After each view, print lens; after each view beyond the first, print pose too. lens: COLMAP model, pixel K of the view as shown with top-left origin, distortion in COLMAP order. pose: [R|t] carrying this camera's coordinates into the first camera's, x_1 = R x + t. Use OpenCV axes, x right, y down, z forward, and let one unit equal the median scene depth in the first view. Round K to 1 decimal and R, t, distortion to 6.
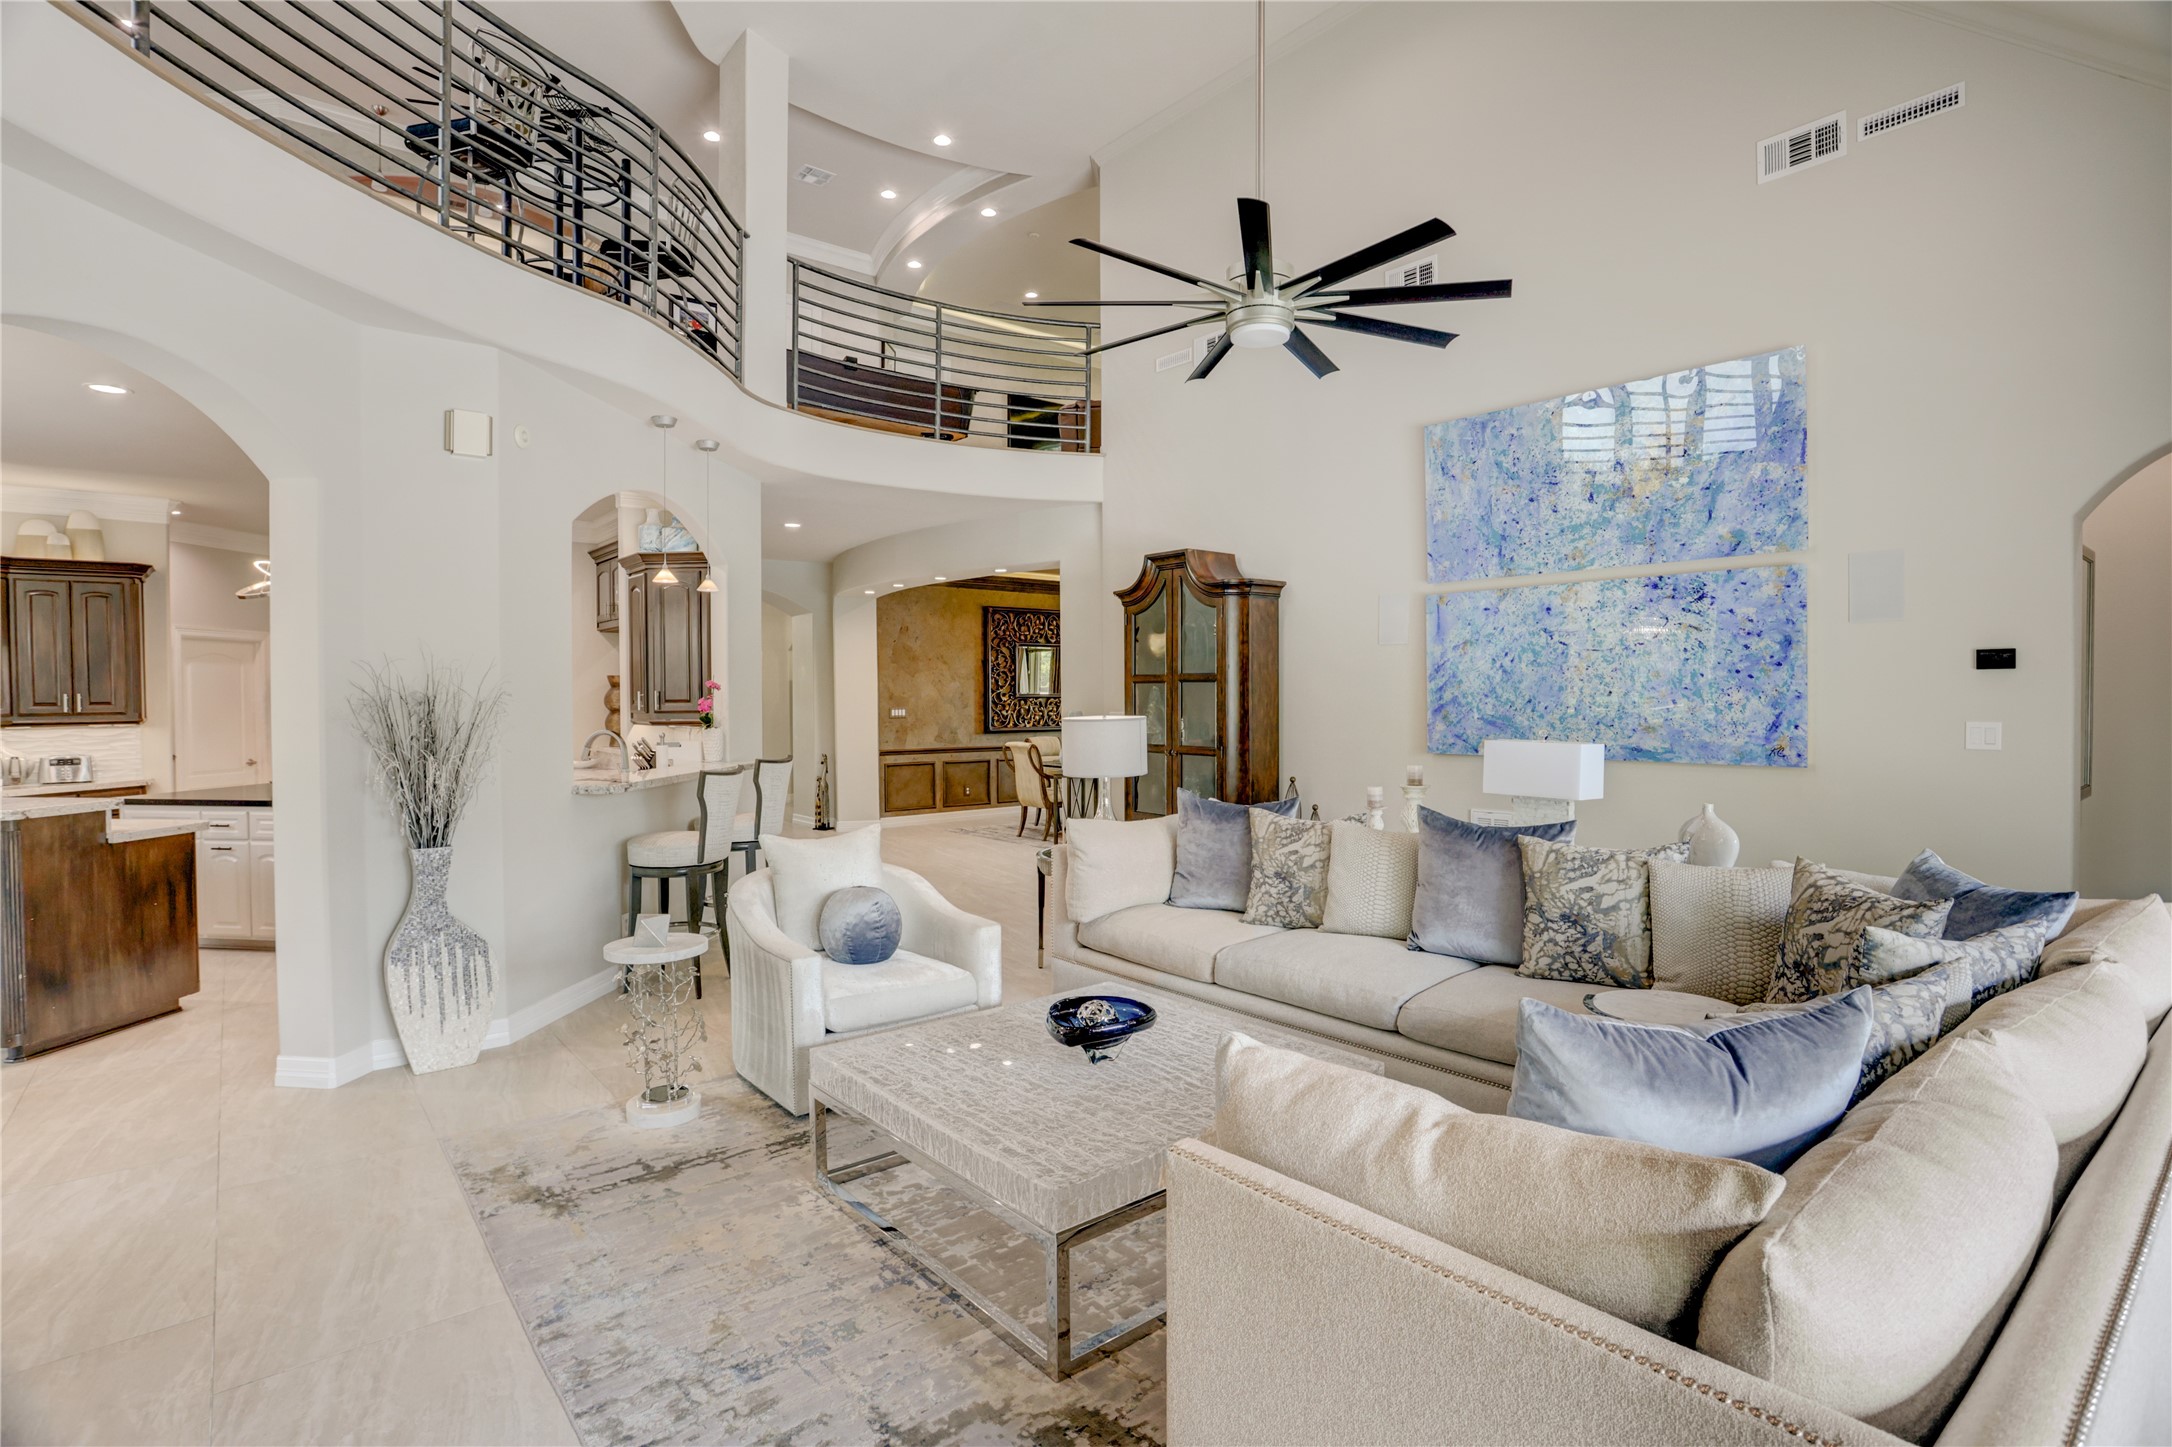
lens RADIAL K [[1071.5, 0, 1086.1], [0, 1071.5, 717.2], [0, 0, 1]] dist [-0.056039, 0.014725]
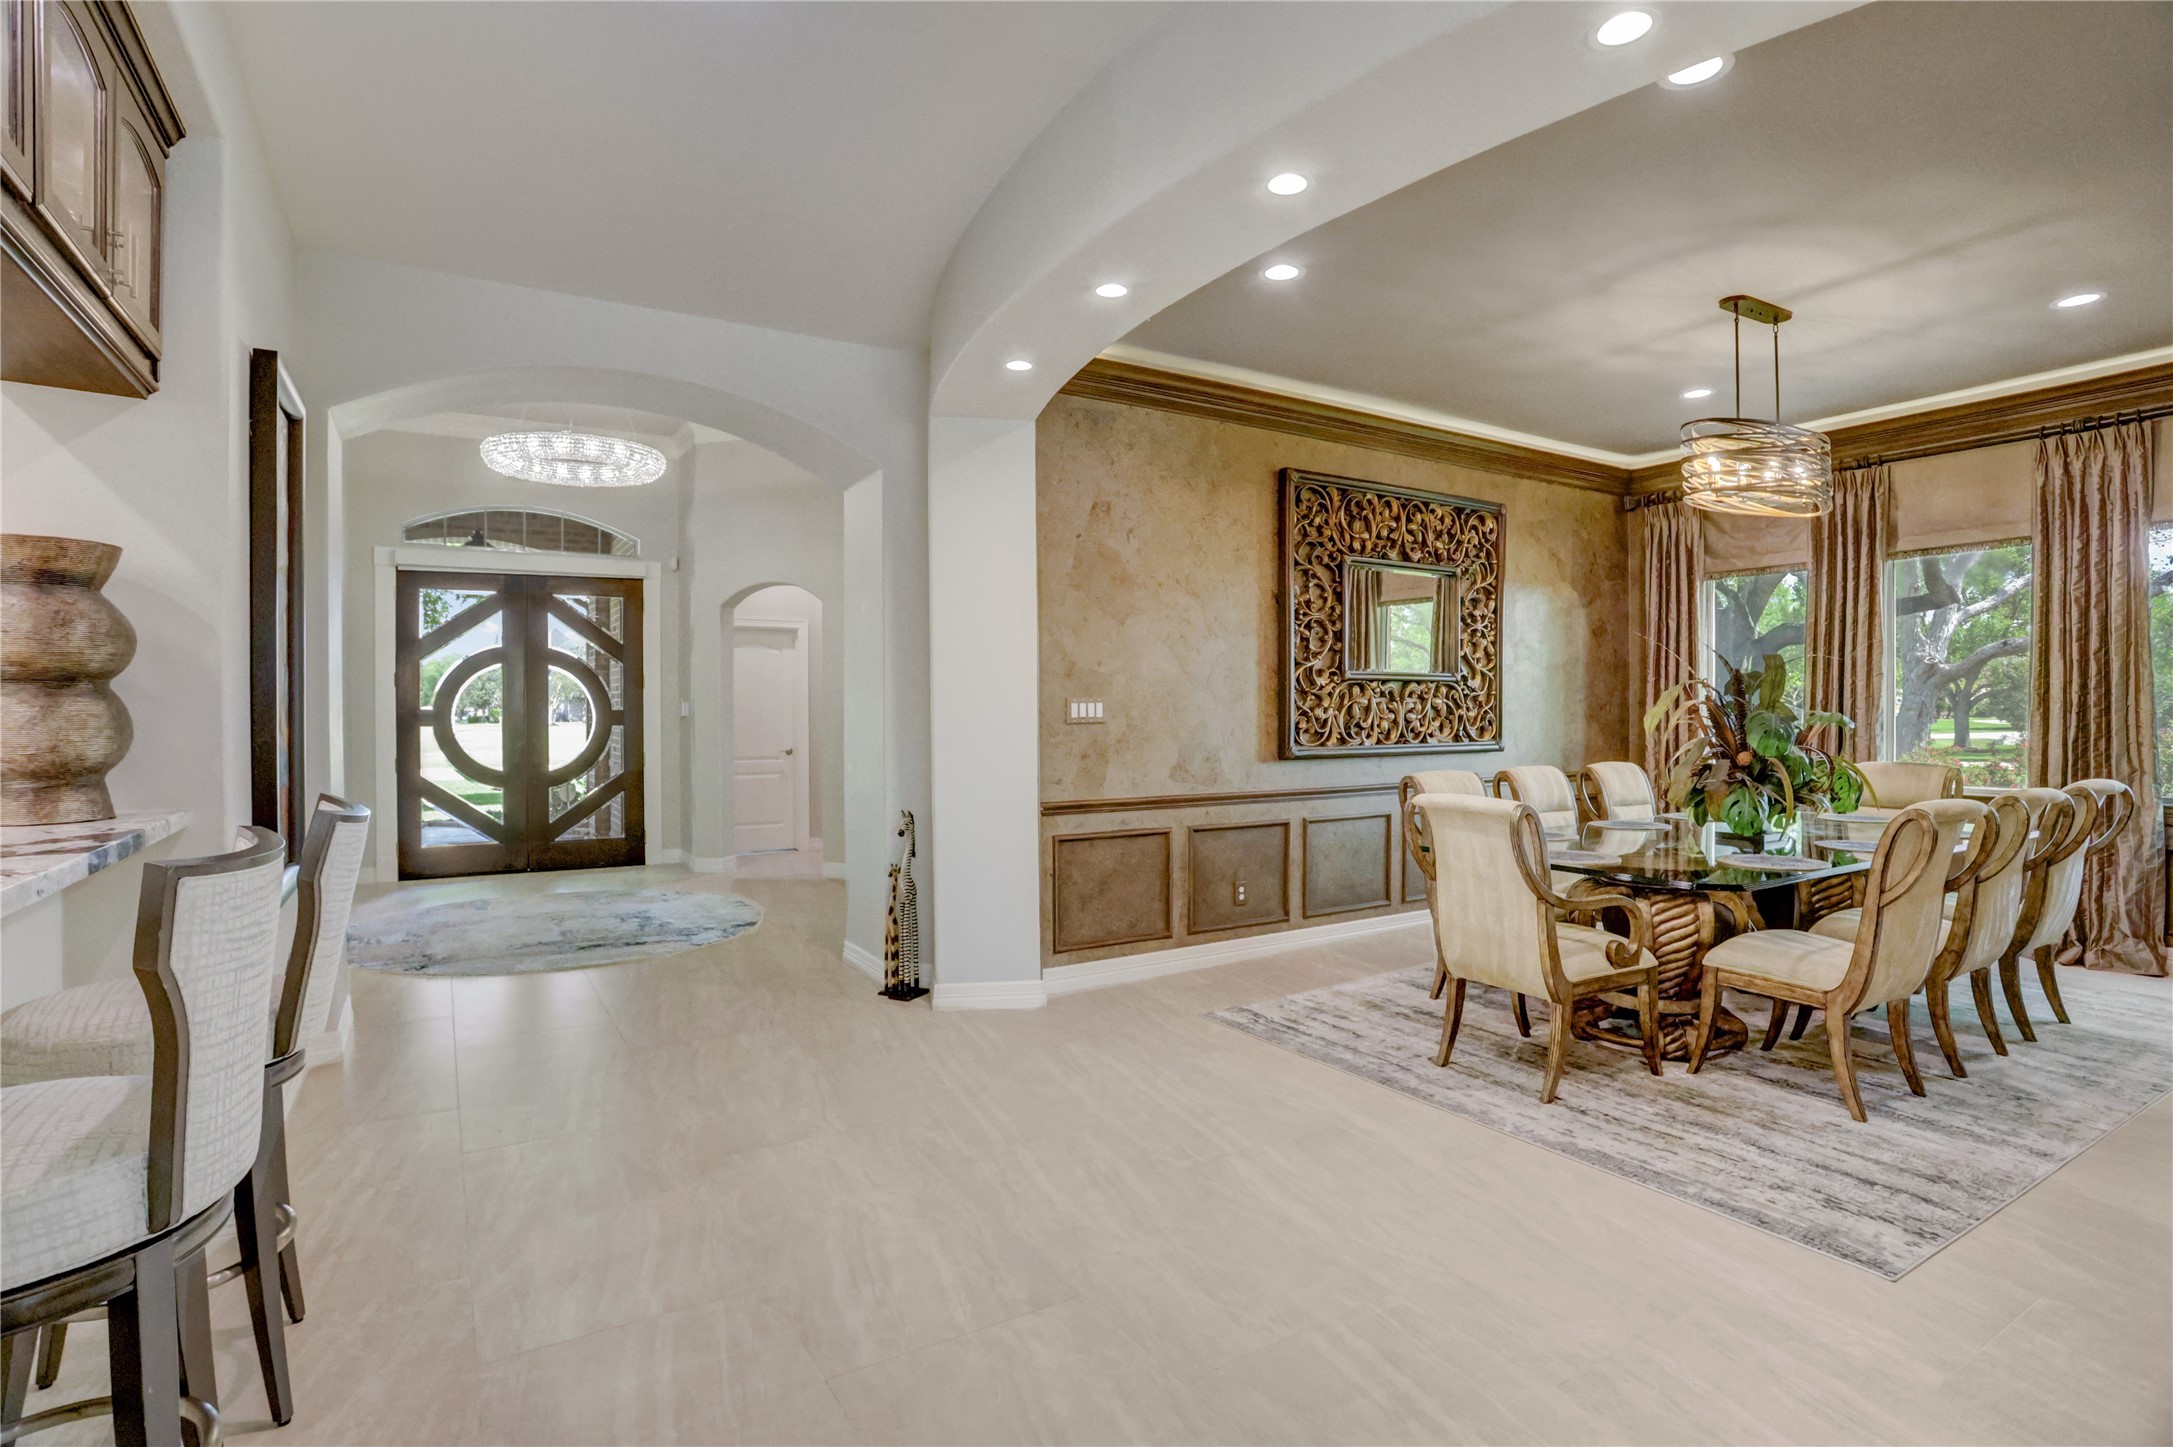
lens RADIAL K [[1072.0, 0, 1076.5], [0, 1072.0, 720.9], [0, 0, 1]] dist [-0.056039, 0.014725]
pose [[0.989167, 0.005901, -0.146675, -0.117496], [-0.006995, 0.999951, -0.006941, 0.002737], [0.146627, 0.007892, 0.989160, 0.584258]]
